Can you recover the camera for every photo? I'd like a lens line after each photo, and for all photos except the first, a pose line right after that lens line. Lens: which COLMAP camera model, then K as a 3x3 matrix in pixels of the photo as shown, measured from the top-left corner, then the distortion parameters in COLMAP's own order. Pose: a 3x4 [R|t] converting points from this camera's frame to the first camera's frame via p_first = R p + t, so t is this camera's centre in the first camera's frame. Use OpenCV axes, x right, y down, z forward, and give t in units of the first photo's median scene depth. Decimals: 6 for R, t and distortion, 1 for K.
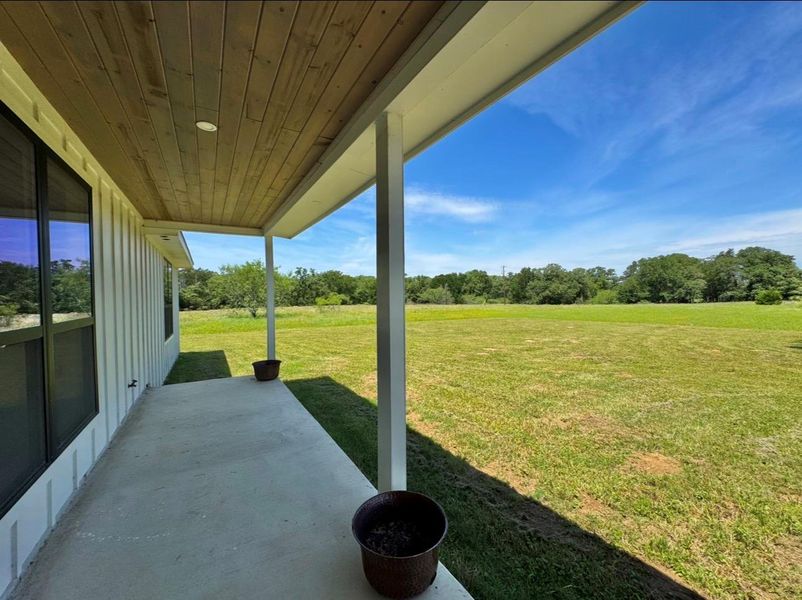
lens RADIAL K [[334.5, 0, 405.8], [0, 334.5, 303.5], [0, 0, 1]] dist [-0.000458, -0.000182]
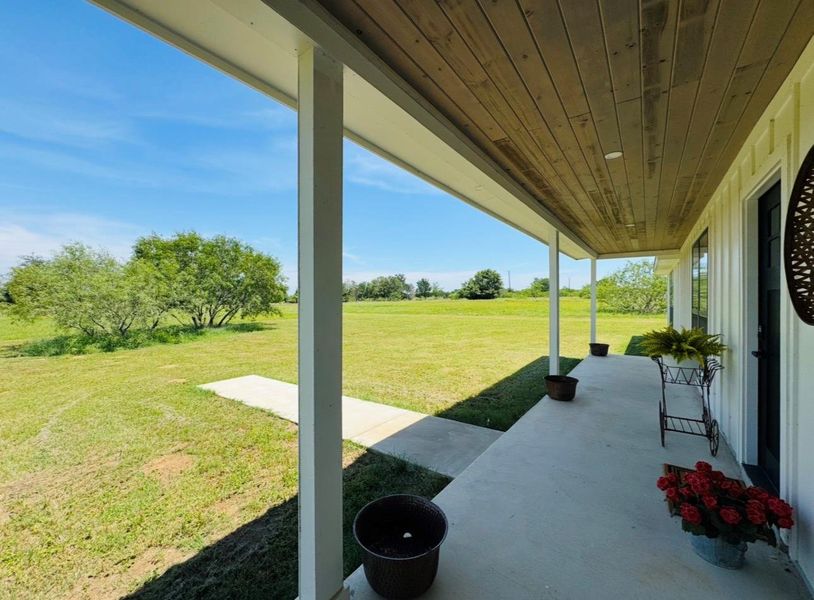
lens RADIAL K [[323.4, 0, 411.0], [0, 323.4, 297.3], [0, 0, 1]] dist [0.001035, -0.000028]
pose [[-0.388263, 0.018256, 0.921368, -0.598521], [0.038420, 0.999255, -0.003609, -0.008535], [-0.920748, 0.033997, -0.388675, 0.851376]]
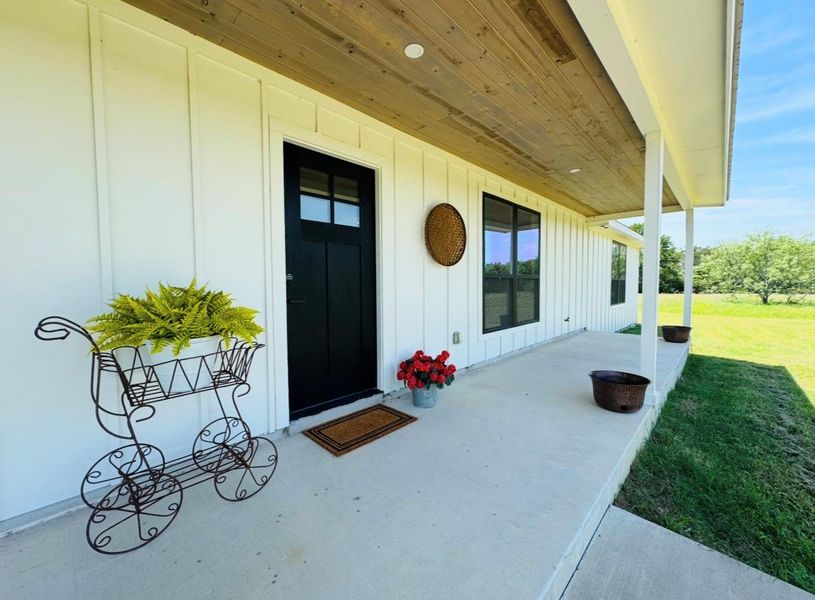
lens RADIAL K [[323.8, 0, 407.8], [0, 323.8, 295.9], [0, 0, 1]] dist [0.001035, -0.000028]
pose [[0.254561, 0.062356, -0.965044, 0.892761], [-0.036364, 0.997830, 0.054883, 0.116228], [0.966373, 0.021122, 0.256276, -0.362416]]
